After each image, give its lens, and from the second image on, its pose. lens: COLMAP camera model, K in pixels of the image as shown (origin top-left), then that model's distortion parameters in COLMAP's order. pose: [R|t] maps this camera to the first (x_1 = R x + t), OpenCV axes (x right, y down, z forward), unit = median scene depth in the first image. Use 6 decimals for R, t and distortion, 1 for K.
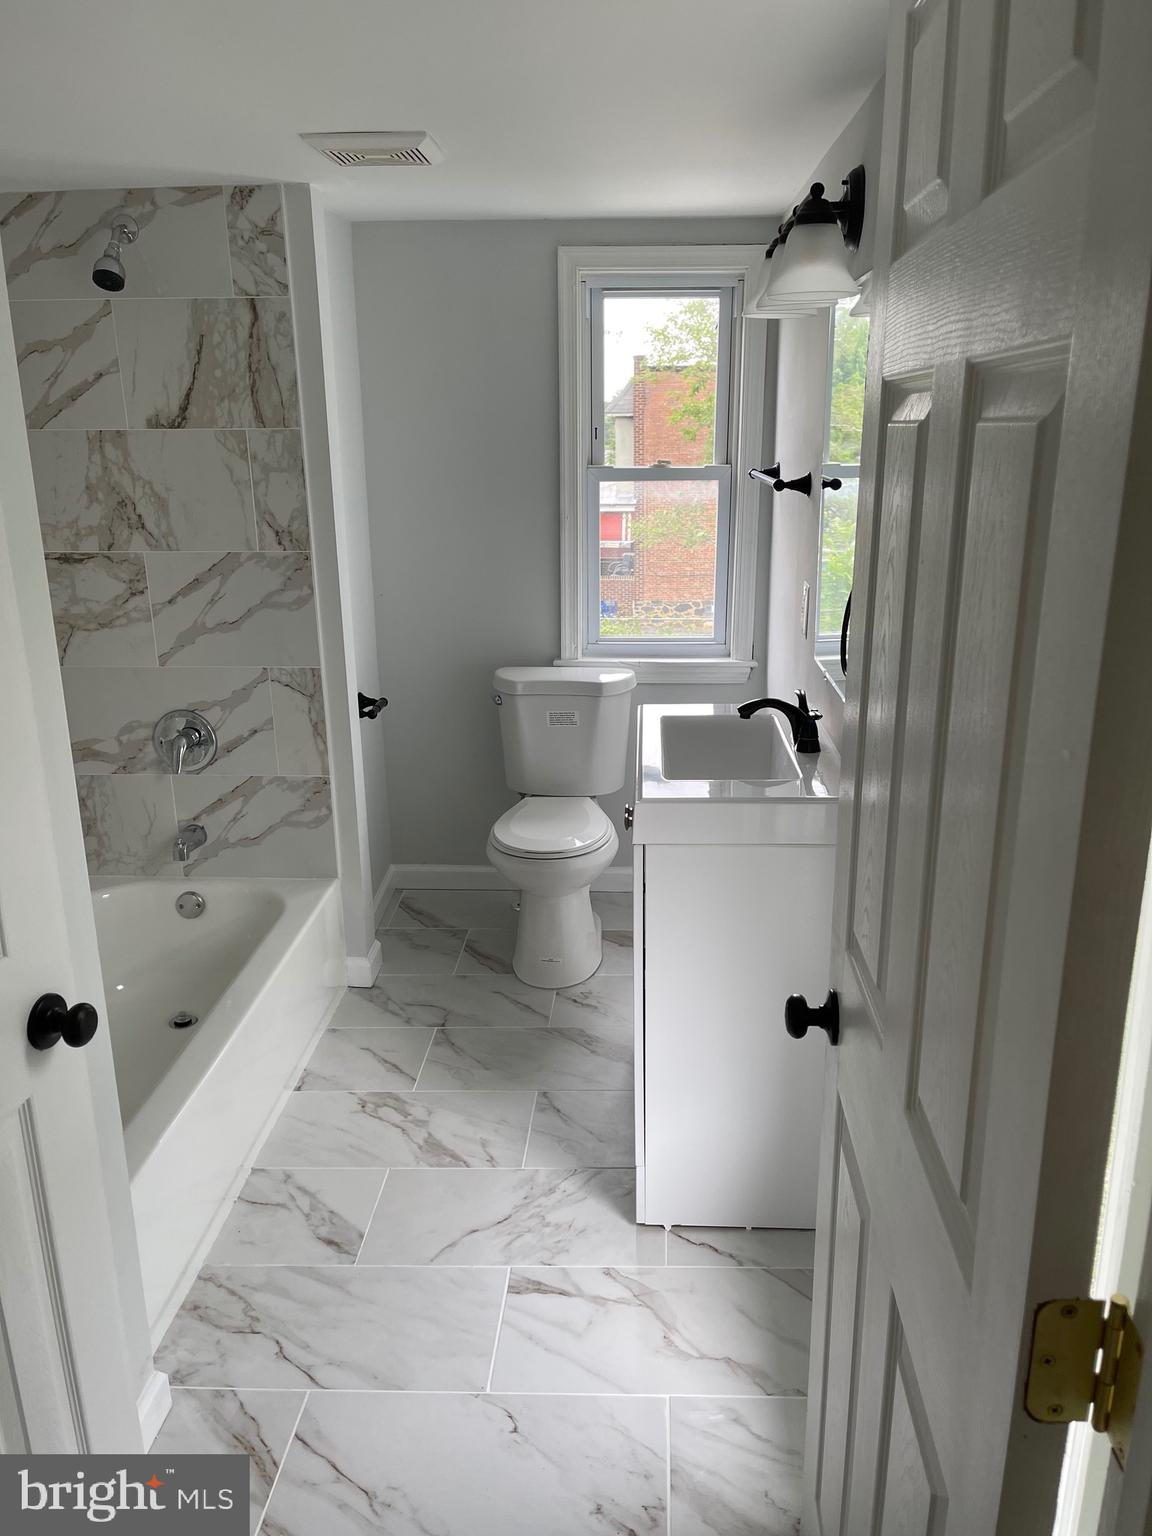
lens RADIAL K [[1156.2, 0, 584.8], [0, 1156.2, 767.2], [0, 0, 1]] dist [0.002237, -0.000778]
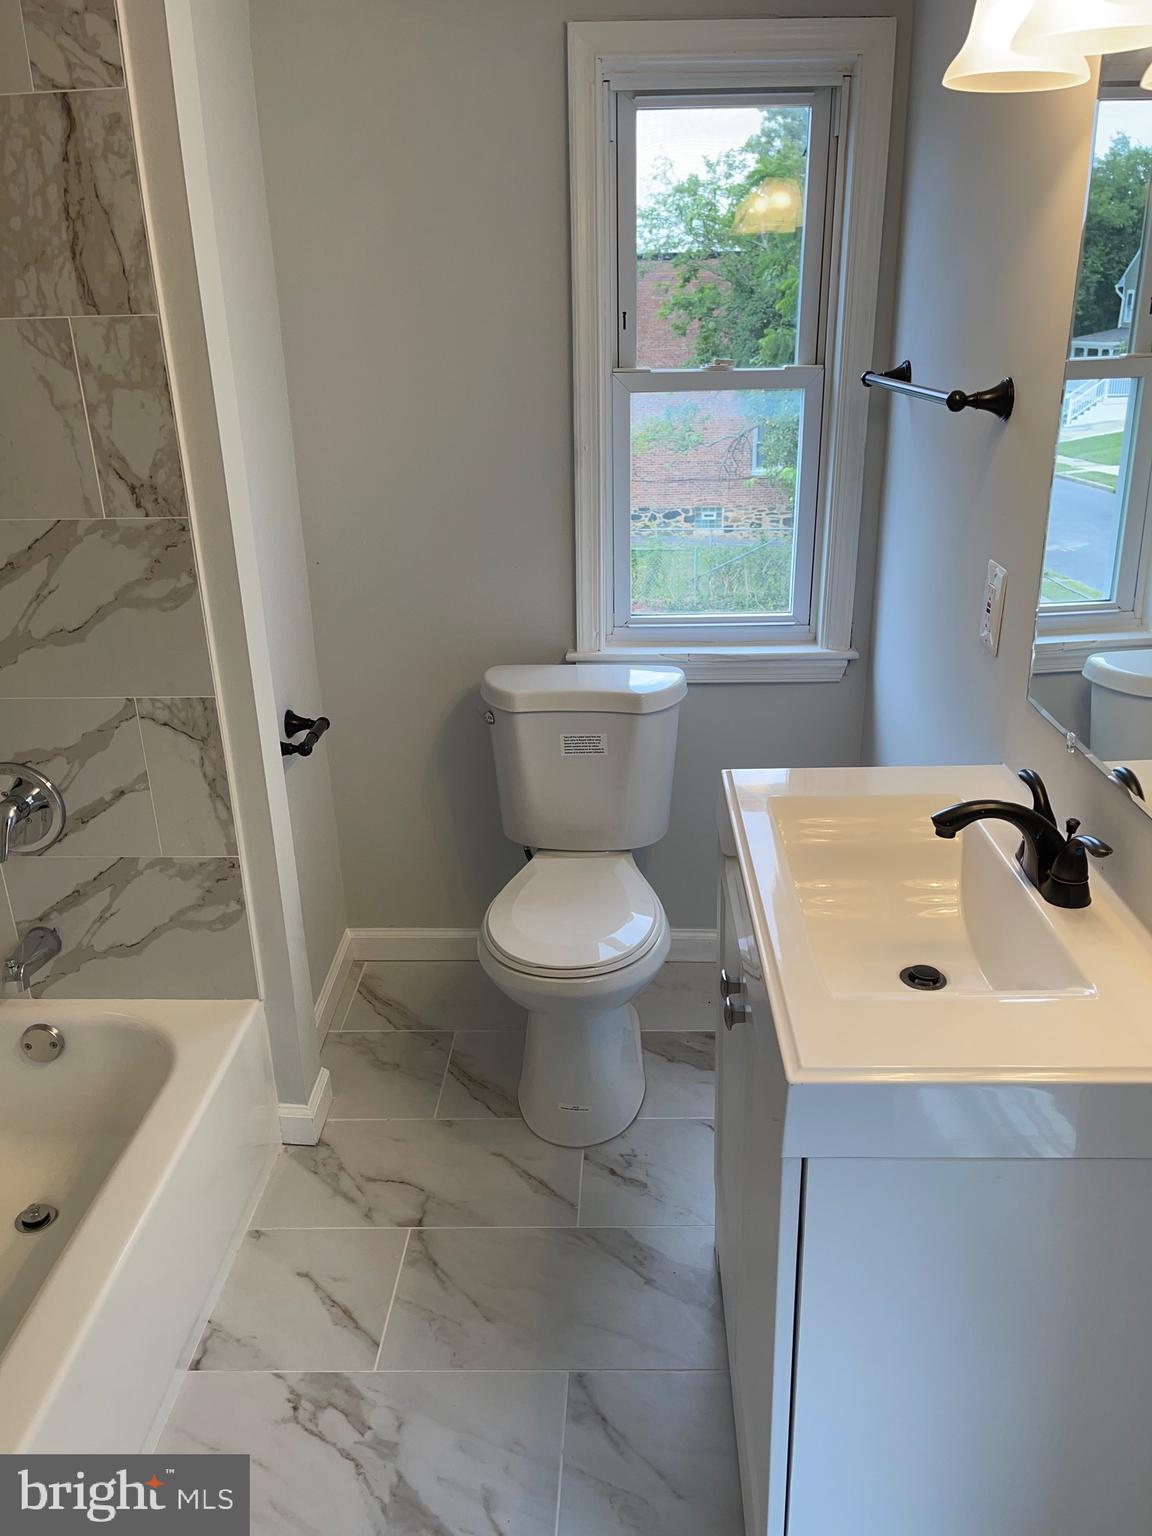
lens RADIAL K [[1171.7, 0, 576.0], [0, 1171.7, 768.0], [0, 0, 1]] dist [0.000686, -0.005887]
pose [[0.999855, -0.016582, 0.003790, -0.029807], [0.016244, 0.996940, 0.076463, -0.091206], [-0.005046, -0.076391, 0.997065, 0.337048]]
